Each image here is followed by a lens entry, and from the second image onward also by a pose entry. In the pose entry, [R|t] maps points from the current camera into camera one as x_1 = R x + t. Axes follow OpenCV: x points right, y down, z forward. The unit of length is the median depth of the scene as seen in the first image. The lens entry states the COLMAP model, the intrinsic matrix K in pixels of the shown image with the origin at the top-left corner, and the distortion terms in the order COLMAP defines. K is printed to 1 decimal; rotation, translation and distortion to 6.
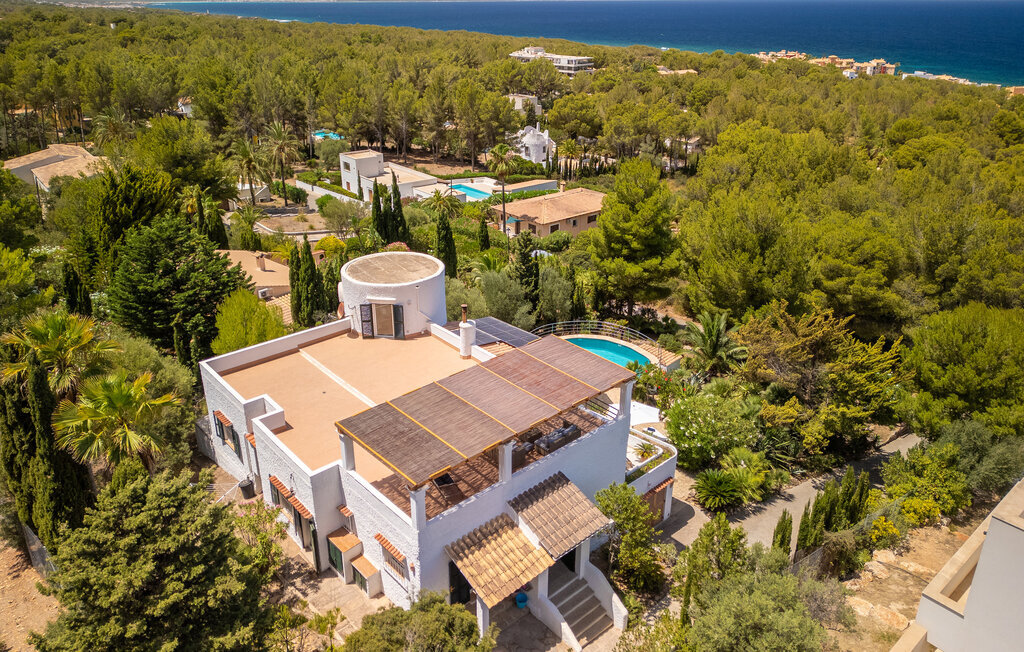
lens RADIAL K [[725.1, 0, 510.0], [0, 725.1, 291.8], [0, 0, 1]] dist [0.088821, -0.088238]
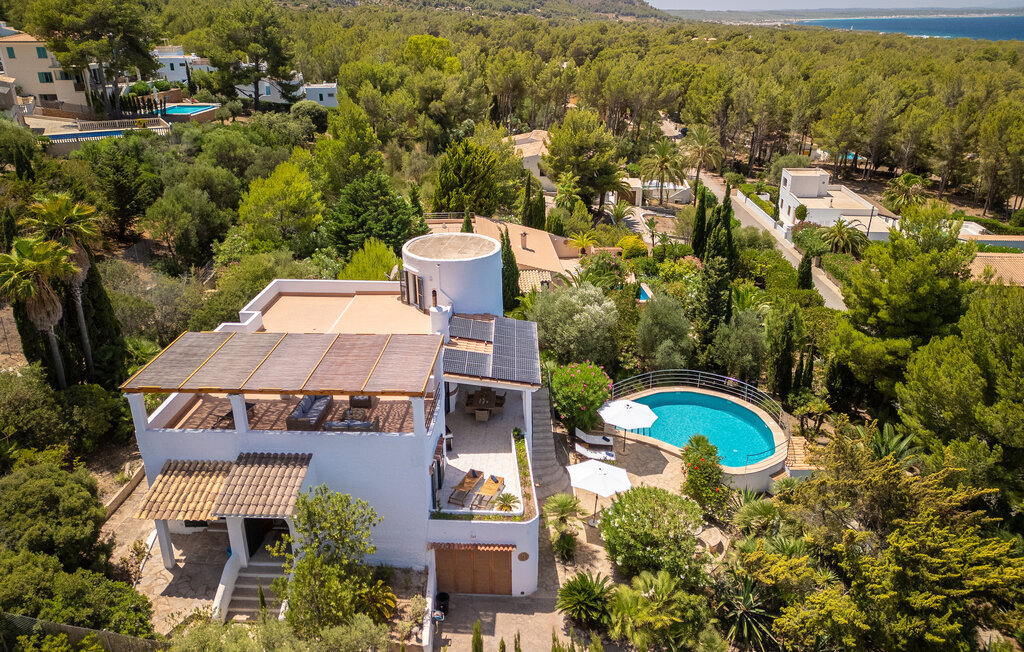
lens RADIAL K [[725.1, 0, 510.0], [0, 725.1, 291.8], [0, 0, 1]] dist [0.088821, -0.088238]
pose [[0.711100, 0.244691, -0.659138, 0.386276], [-0.257646, 0.962961, 0.079521, -0.048205], [0.654183, 0.113277, 0.747806, 0.195096]]
